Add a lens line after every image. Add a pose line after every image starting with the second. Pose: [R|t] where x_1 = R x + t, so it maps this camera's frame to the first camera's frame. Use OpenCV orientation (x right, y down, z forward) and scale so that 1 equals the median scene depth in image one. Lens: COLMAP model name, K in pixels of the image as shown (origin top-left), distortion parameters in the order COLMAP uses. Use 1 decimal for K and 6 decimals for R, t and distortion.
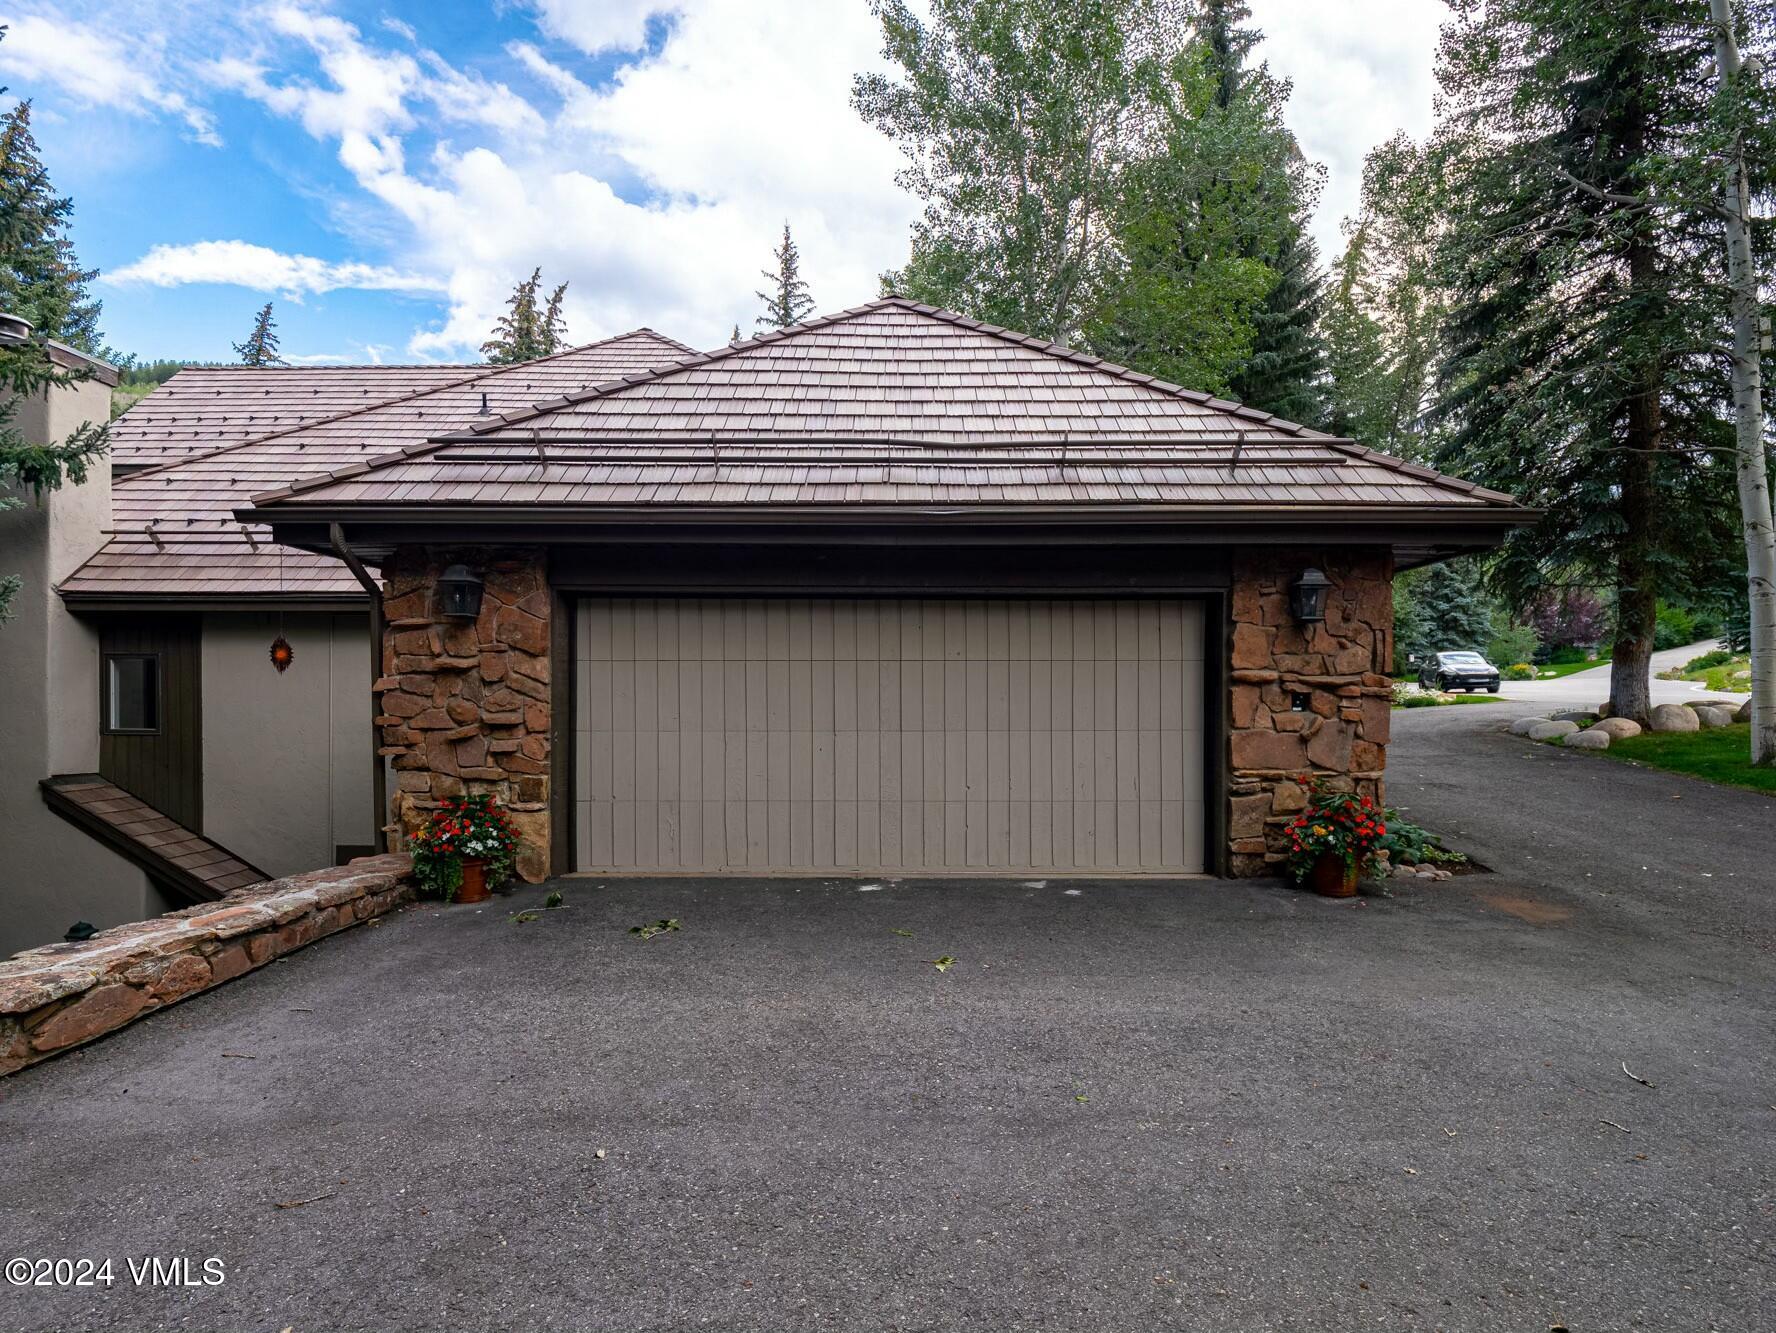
lens RADIAL K [[835.2, 0, 883.7], [0, 835.2, 668.6], [0, 0, 1]] dist [-0.011424, -0.002427]
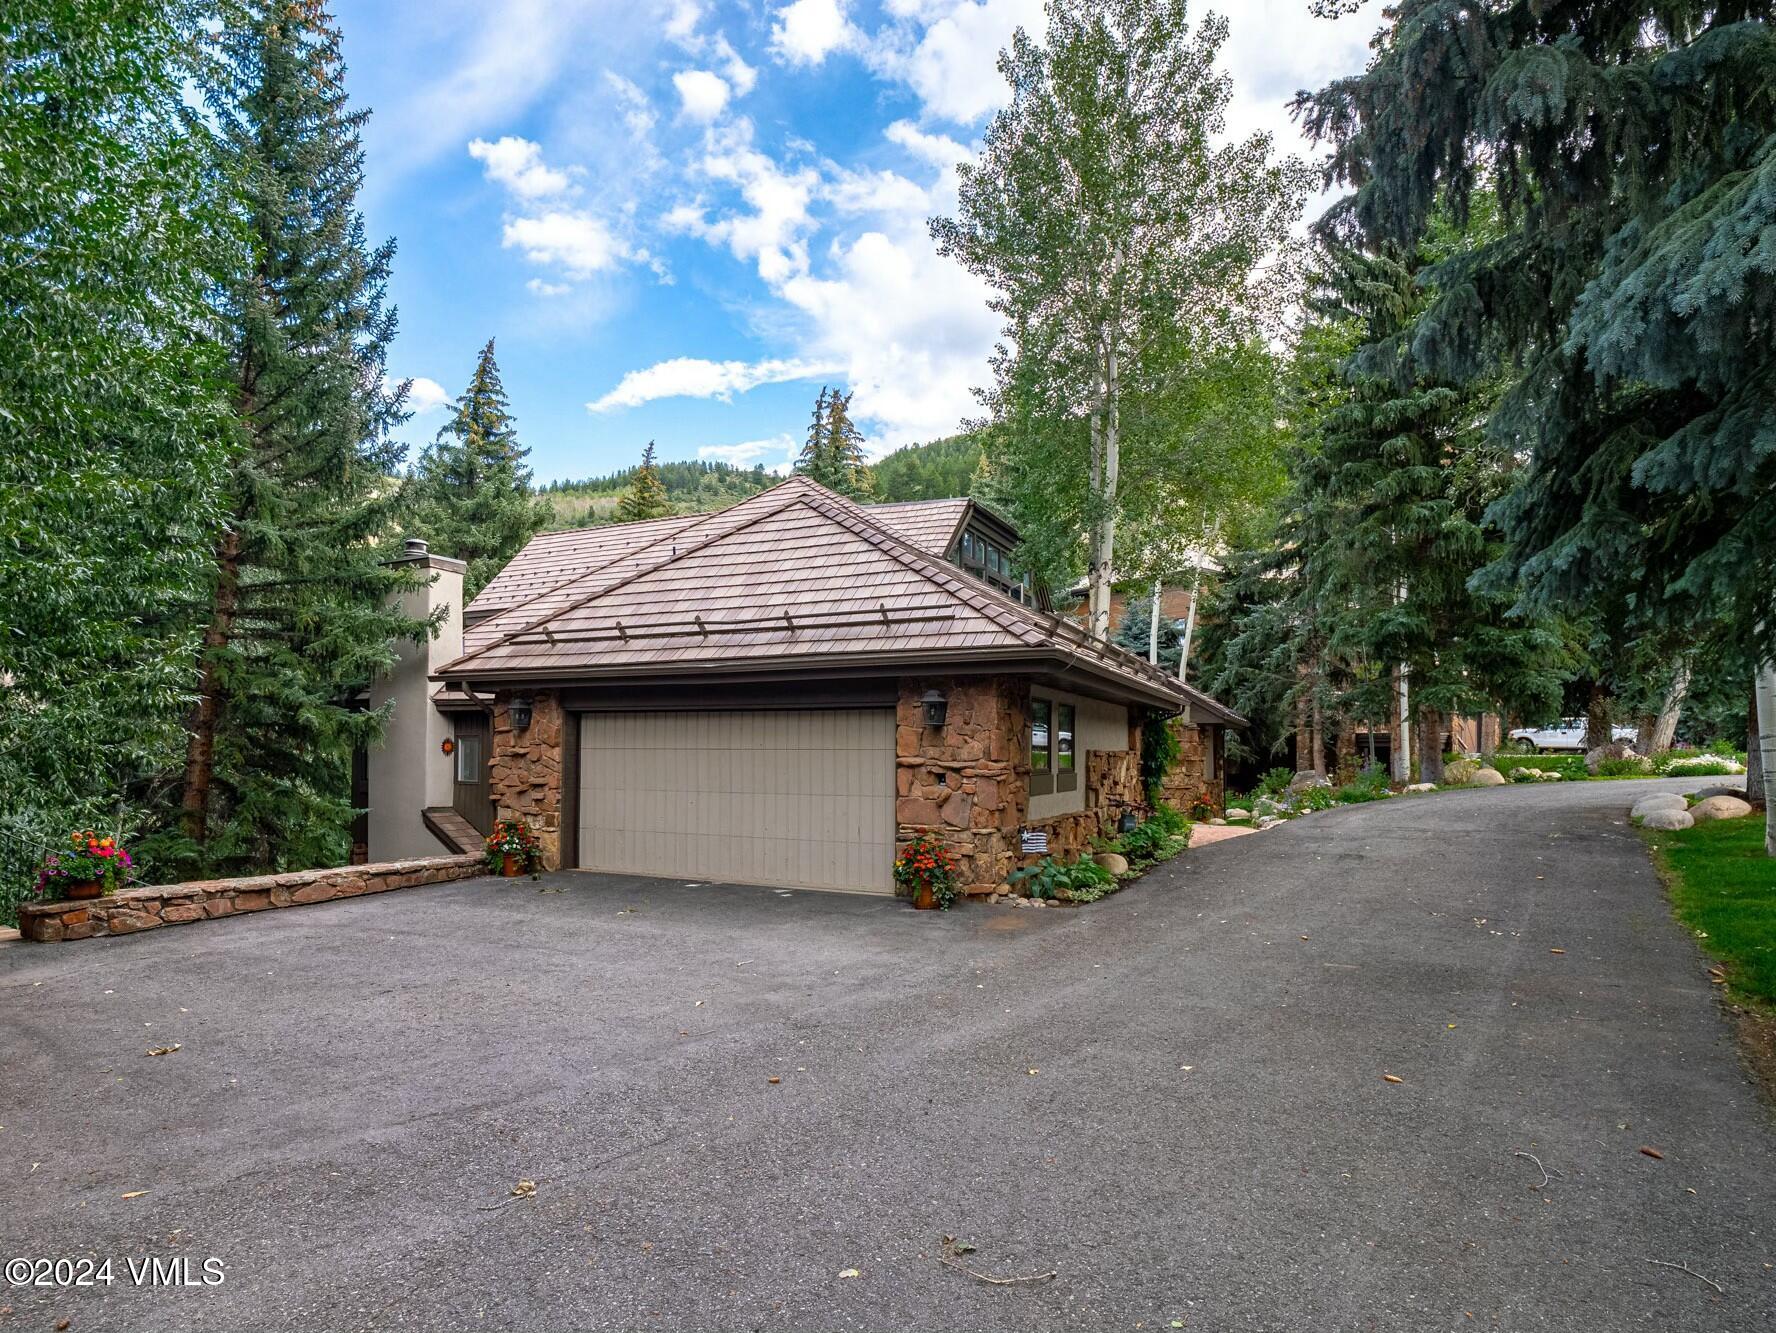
lens RADIAL K [[888.3, 0, 894.6], [0, 888.3, 671.8], [0, 0, 1]] dist [-0.013057, -0.000429]
pose [[0.909520, -0.033234, -0.414328, 1.090655], [0.010945, 0.998368, -0.056055, -0.062971], [0.415515, 0.046448, 0.908400, -0.473063]]
